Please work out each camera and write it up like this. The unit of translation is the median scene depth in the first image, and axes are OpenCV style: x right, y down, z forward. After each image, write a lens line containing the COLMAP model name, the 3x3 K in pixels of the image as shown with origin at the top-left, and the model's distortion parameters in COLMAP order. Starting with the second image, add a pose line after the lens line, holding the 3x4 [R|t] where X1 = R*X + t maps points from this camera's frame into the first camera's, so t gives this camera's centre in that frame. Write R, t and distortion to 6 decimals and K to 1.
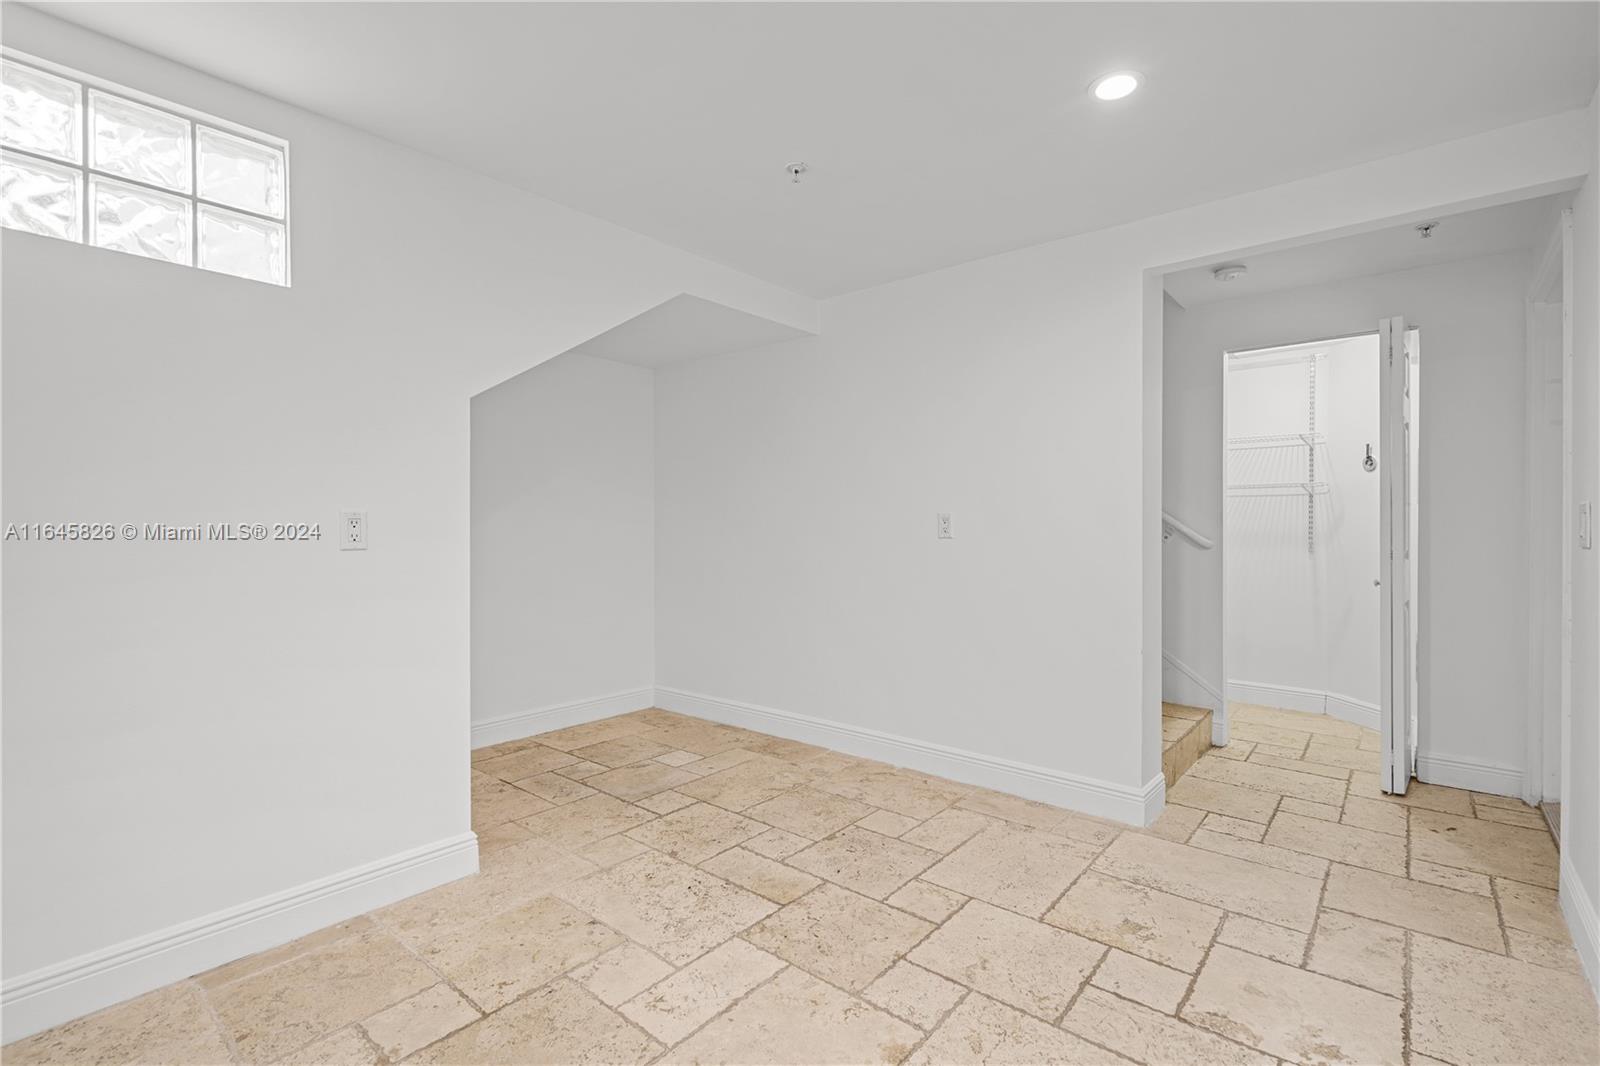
lens RADIAL K [[732.6, 0, 799.2], [0, 732.6, 533.0], [0, 0, 1]] dist [-0.004780, 0.001121]
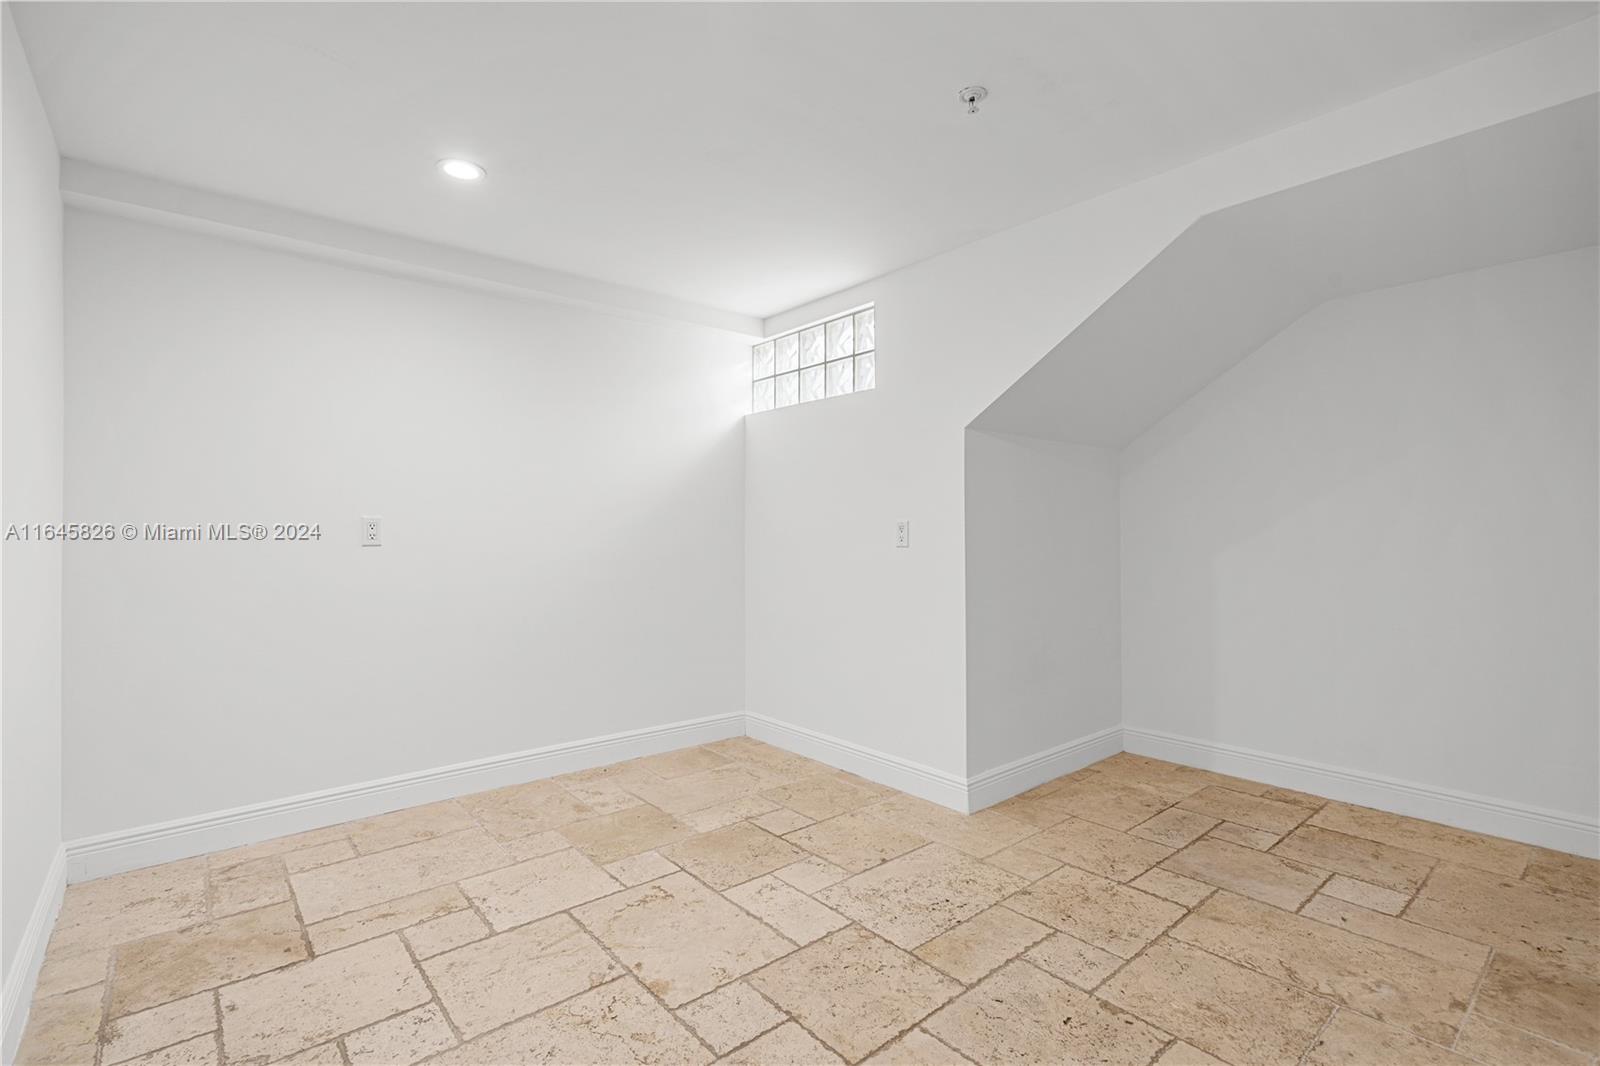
lens RADIAL K [[732.6, 0, 799.3], [0, 732.6, 530.1], [0, 0, 1]] dist [-0.004780, 0.001121]
pose [[-0.165612, -0.003084, -0.986186, 0.637641], [-0.007281, 0.999972, -0.001904, -0.005240], [0.986164, 0.006865, -0.165629, 0.724173]]
